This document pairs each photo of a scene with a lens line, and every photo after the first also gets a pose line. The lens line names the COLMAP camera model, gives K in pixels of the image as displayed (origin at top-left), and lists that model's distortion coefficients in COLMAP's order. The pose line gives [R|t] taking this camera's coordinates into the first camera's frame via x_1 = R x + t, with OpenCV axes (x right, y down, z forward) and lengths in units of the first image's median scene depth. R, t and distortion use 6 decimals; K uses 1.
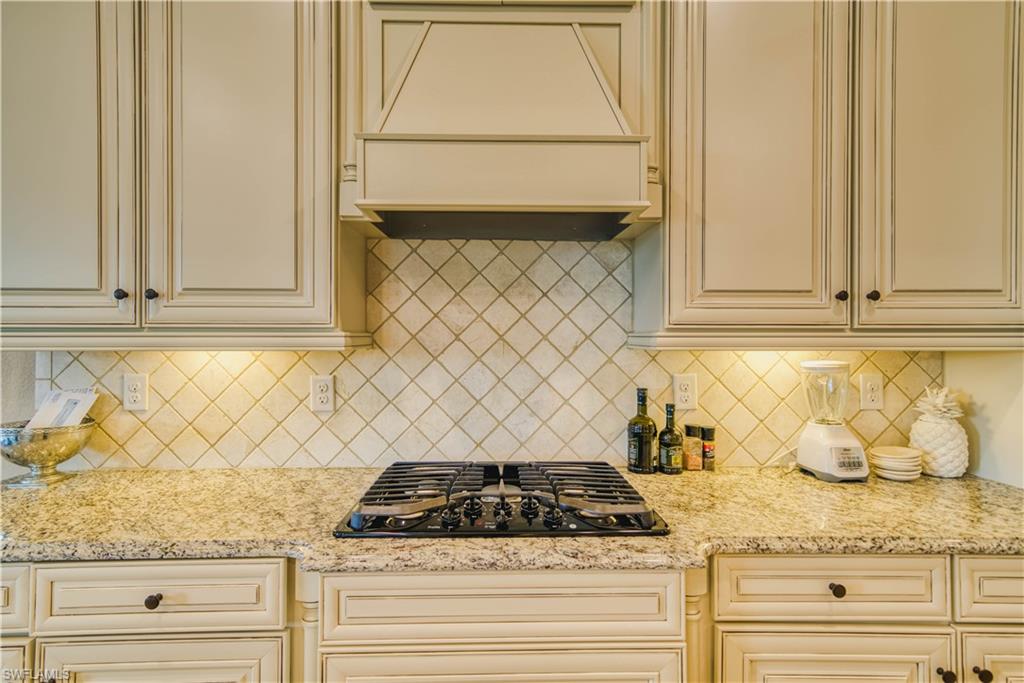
lens RADIAL K [[510.1, 0, 512.5], [0, 510.1, 342.3], [0, 0, 1]] dist [0.018858, 0.002143]
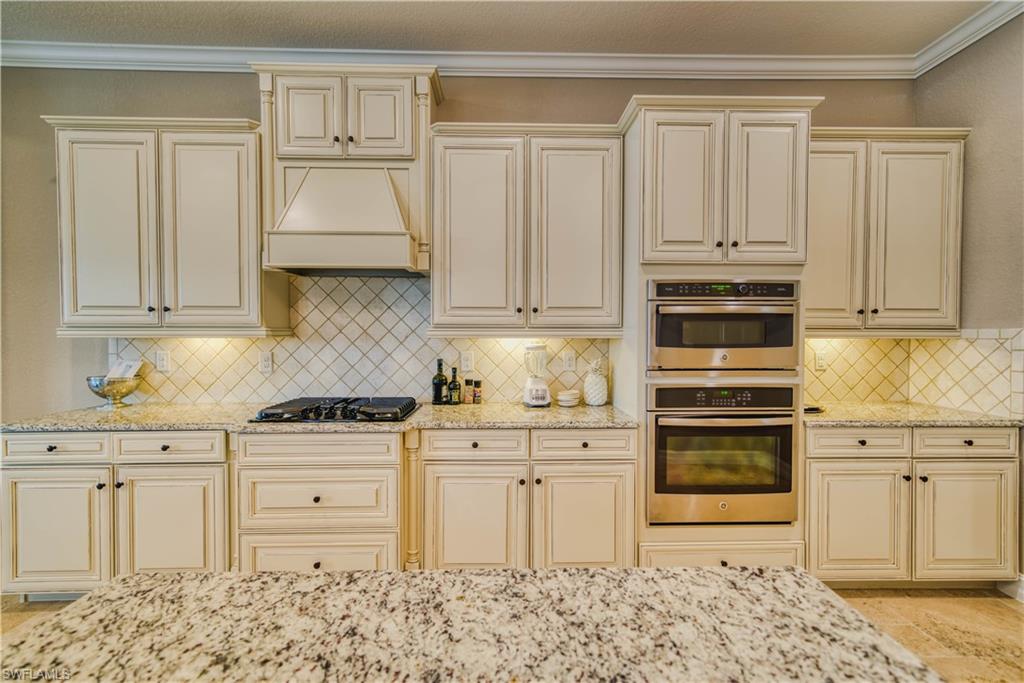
lens RADIAL K [[442.1, 0, 513.3], [0, 442.1, 346.6], [0, 0, 1]] dist [0.016475, -0.002373]
pose [[0.999998, 0.000563, -0.001699, 0.541661], [-0.000520, 0.999676, 0.025437, 0.005332], [0.001712, -0.025436, 0.999675, -0.609928]]
